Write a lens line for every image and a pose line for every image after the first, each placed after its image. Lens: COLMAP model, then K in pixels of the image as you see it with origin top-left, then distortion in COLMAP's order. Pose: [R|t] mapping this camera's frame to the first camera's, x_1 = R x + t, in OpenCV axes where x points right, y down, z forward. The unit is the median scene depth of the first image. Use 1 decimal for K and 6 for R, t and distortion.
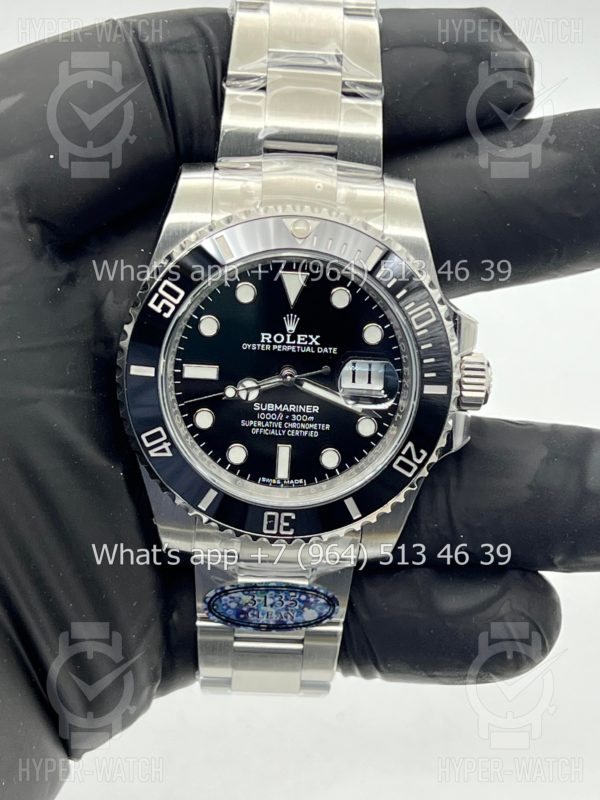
lens RADIAL K [[1701.2, 0, 300.0], [0, 1701.2, 400.0], [0, 0, 1]] dist [0.003937, -0.069932]
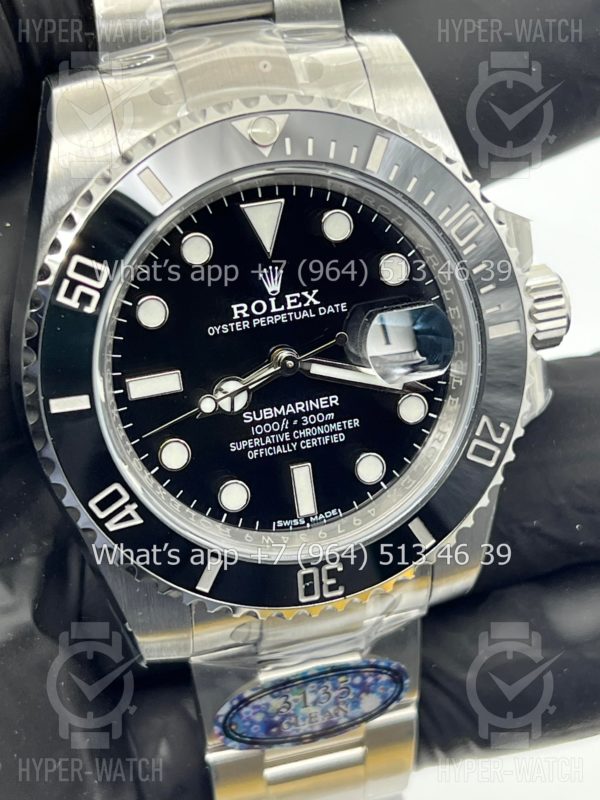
lens RADIAL K [[1759.2, 0, 273.0], [0, 1759.2, 399.7], [0, 0, 1]] dist [0.126006, 0.464232]
pose [[0.960614, -0.231212, 0.154149, -0.118746], [0.231096, 0.972747, 0.018922, -0.013291], [-0.154323, 0.017446, 0.987866, 0.331952]]
